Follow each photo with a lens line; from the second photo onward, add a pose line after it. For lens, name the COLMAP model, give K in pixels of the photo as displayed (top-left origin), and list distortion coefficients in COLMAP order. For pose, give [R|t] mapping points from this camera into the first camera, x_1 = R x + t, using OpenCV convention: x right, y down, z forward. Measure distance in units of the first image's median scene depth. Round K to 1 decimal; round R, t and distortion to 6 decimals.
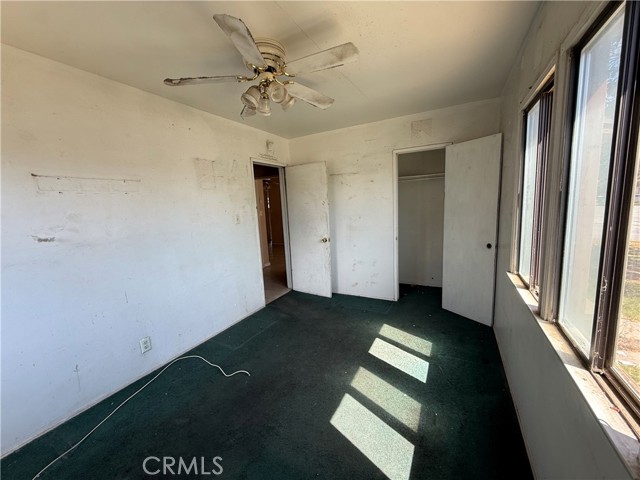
lens RADIAL K [[253.3, 0, 322.6], [0, 253.3, 237.0], [0, 0, 1]] dist [-0.000421, 0.000700]
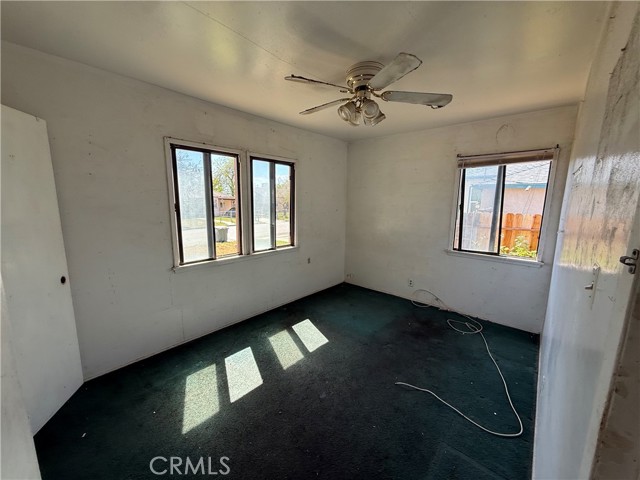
lens RADIAL K [[253.3, 0, 321.0], [0, 253.3, 240.4], [0, 0, 1]] dist [-0.000421, 0.000700]
pose [[-0.969932, 0.004107, 0.243342, -0.249625], [0.072623, 0.959190, 0.273278, -0.260879], [-0.232289, 0.282733, -0.930647, 1.823753]]
